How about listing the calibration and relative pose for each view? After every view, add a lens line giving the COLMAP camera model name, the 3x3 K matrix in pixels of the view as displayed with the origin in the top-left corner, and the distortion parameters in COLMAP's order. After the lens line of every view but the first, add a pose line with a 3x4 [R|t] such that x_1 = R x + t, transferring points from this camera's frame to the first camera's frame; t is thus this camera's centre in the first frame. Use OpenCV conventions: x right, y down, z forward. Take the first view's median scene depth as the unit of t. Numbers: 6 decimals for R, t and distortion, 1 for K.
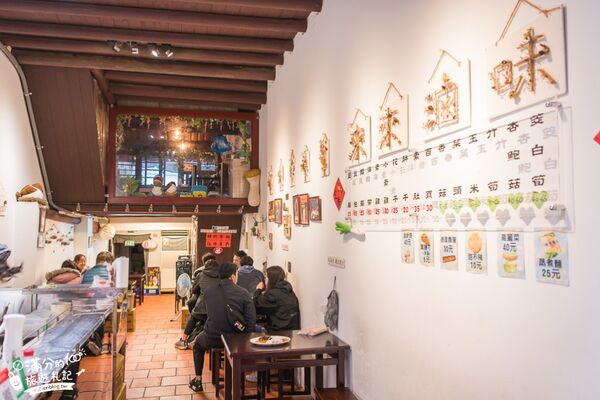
lens RADIAL K [[401.6, 0, 298.9], [0, 401.6, 217.2], [0, 0, 1]] dist [0.006903, 0.000738]
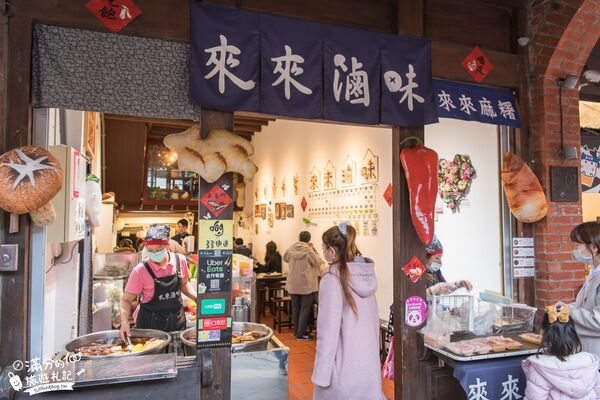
lens RADIAL K [[401.6, 0, 298.9], [0, 401.6, 217.2], [0, 0, 1]] dist [0.006903, 0.000738]
pose [[0.987966, 0.005068, 0.154589, -0.255570], [-0.006847, 0.999916, 0.010982, -0.013750], [-0.154520, -0.011908, 0.987918, -1.082841]]
